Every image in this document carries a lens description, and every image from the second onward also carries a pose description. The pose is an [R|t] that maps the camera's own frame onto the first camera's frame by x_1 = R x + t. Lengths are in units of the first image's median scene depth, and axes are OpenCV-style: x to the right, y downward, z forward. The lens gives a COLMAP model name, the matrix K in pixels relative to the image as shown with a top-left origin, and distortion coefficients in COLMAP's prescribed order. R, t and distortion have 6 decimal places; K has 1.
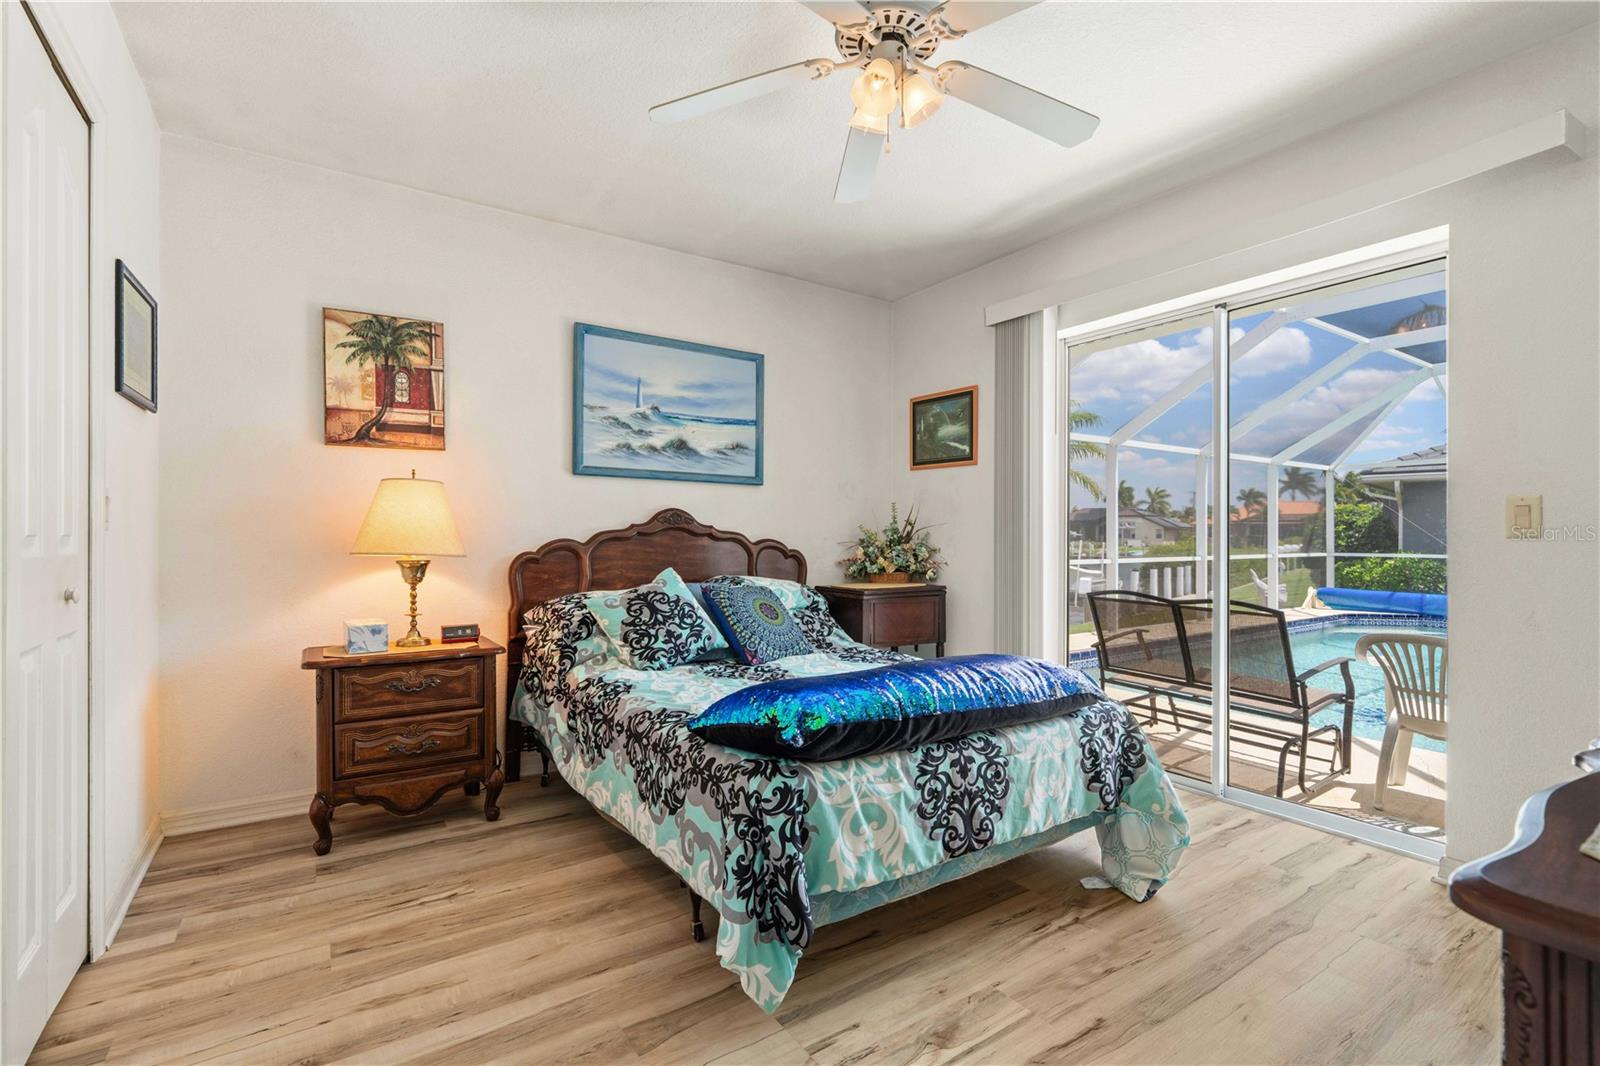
lens RADIAL K [[728.4, 0, 803.6], [0, 728.4, 535.0], [0, 0, 1]] dist [-0.011539, 0.001519]
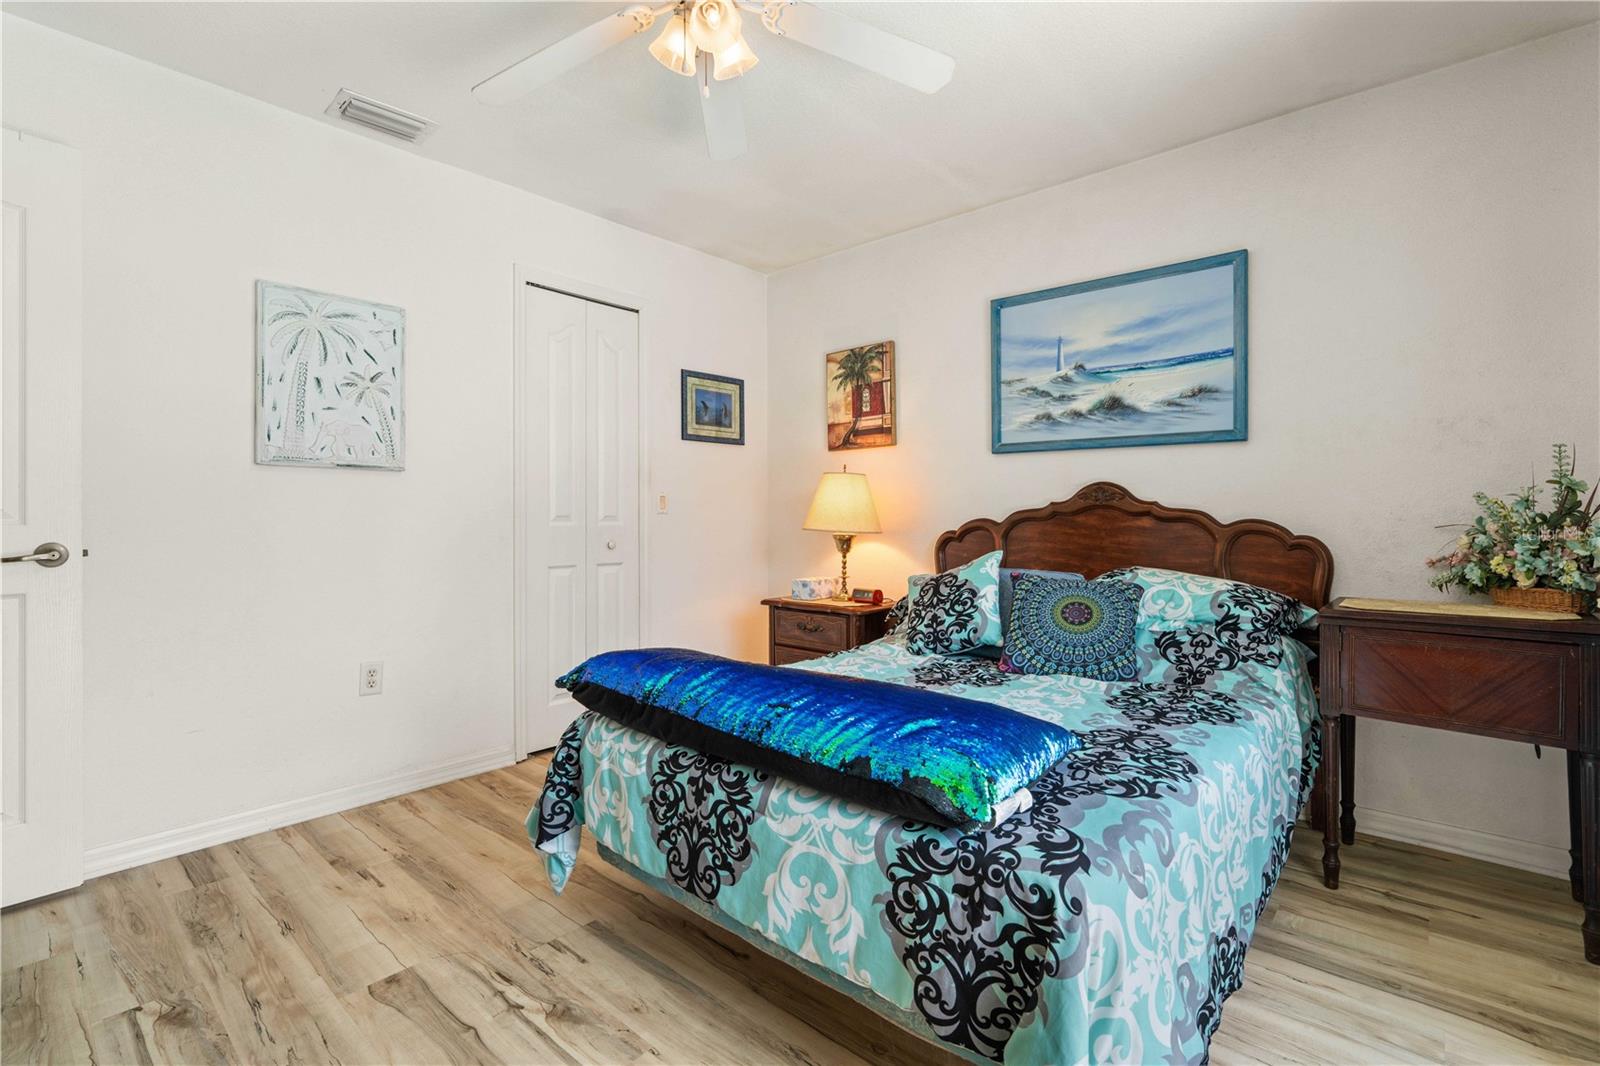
lens RADIAL K [[728.4, 0, 801.5], [0, 728.4, 518.0], [0, 0, 1]] dist [-0.011539, 0.001519]
pose [[0.252049, -0.001231, -0.967714, 0.647038], [0.002588, 0.999996, -0.000598, 0.004758], [0.967711, -0.002353, 0.252051, 0.554824]]
